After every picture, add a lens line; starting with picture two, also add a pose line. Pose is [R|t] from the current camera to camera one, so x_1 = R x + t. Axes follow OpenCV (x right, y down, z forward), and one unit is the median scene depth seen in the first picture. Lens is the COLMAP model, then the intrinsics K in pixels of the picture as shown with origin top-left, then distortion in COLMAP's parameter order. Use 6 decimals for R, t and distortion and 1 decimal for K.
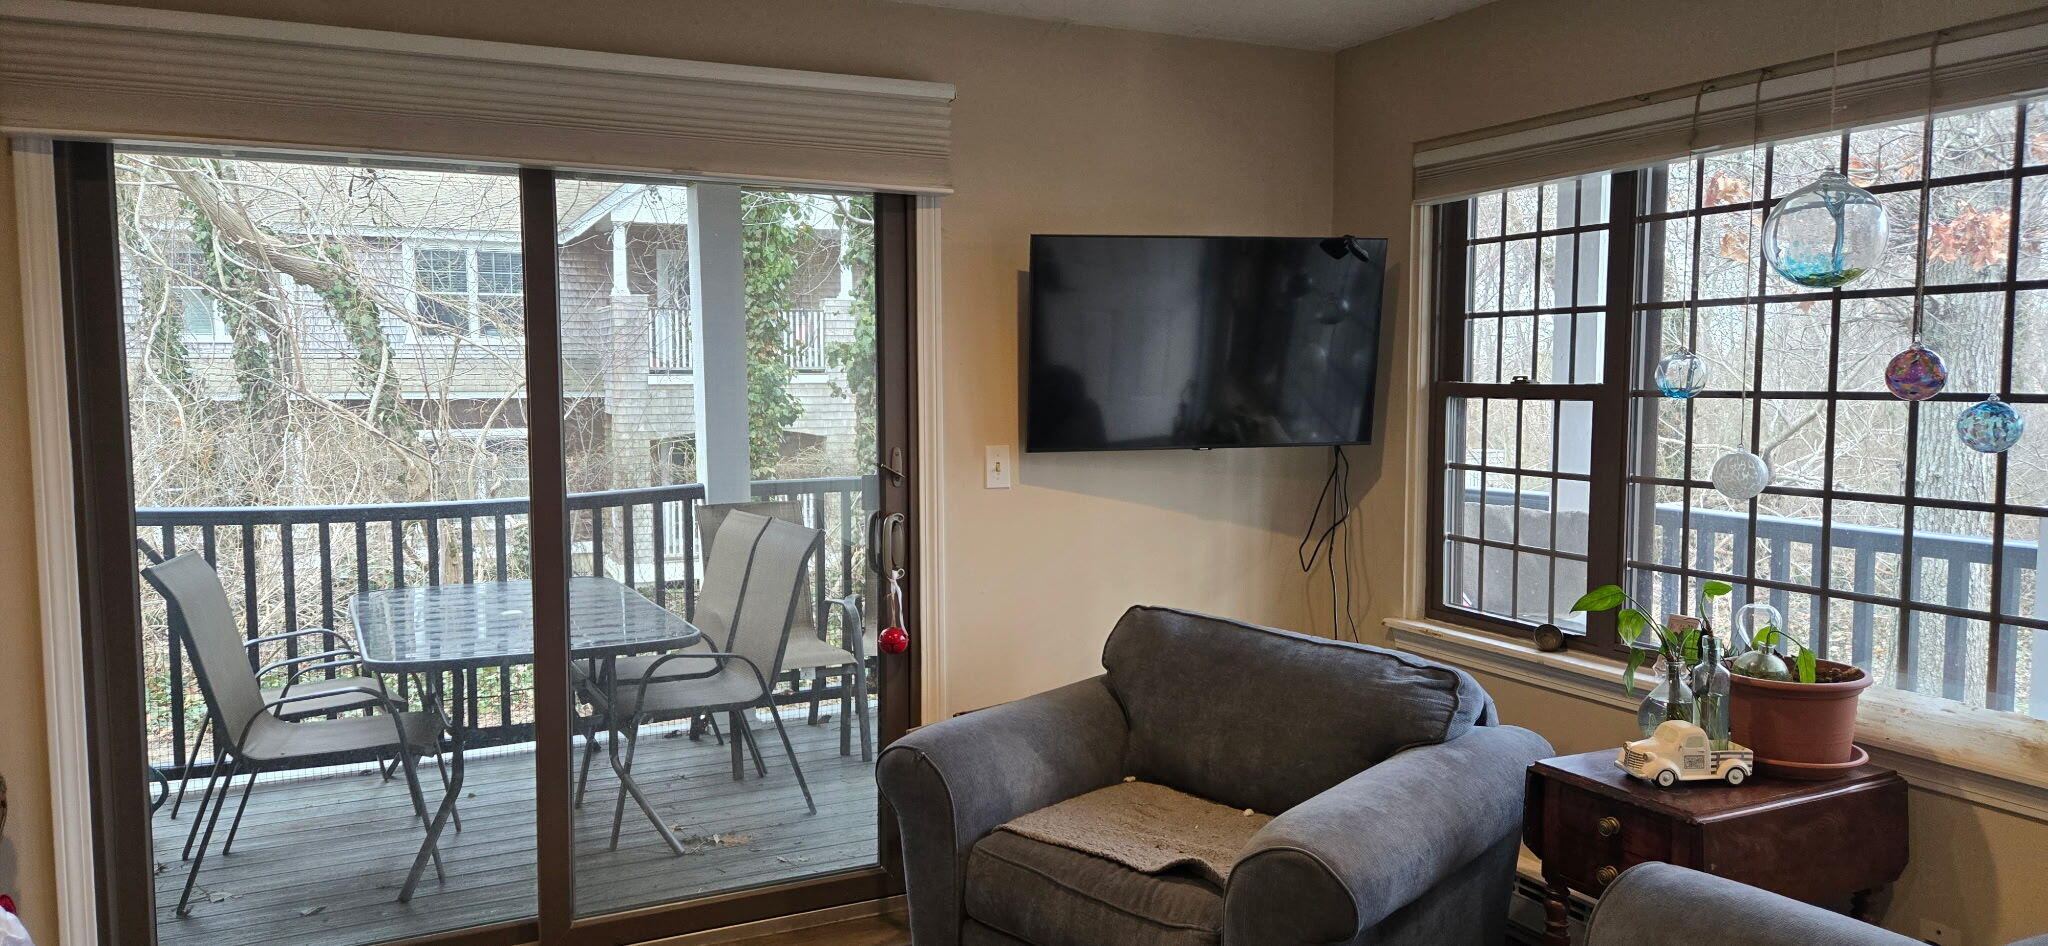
lens RADIAL K [[1381.1, 0, 1029.9], [0, 1381.1, 474.2], [0, 0, 1]] dist [0.083557, -0.004303]
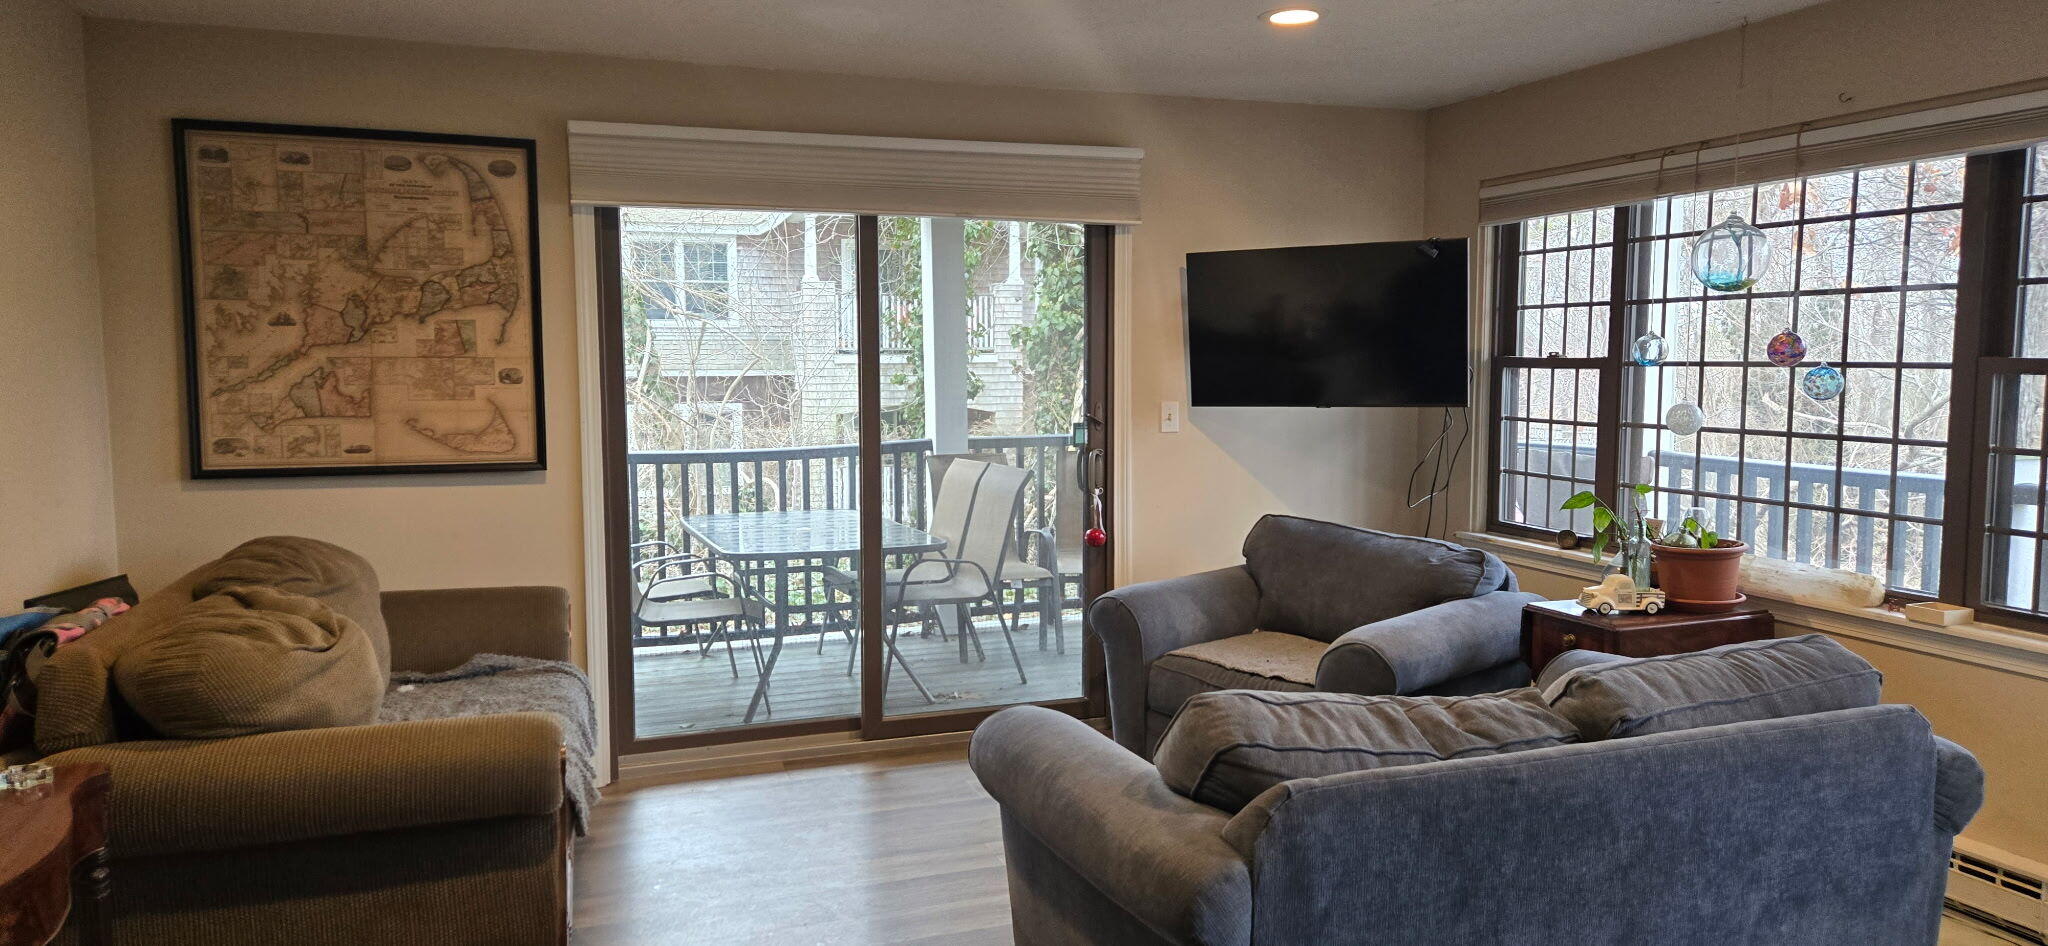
lens RADIAL K [[1381.1, 0, 1038.1], [0, 1381.1, 474.5], [0, 0, 1]] dist [0.083557, -0.004303]
pose [[0.994380, 0.009707, -0.105427, -0.008283], [-0.008246, 0.999864, 0.014289, 0.037035], [0.105551, -0.013339, 0.994324, -0.447008]]
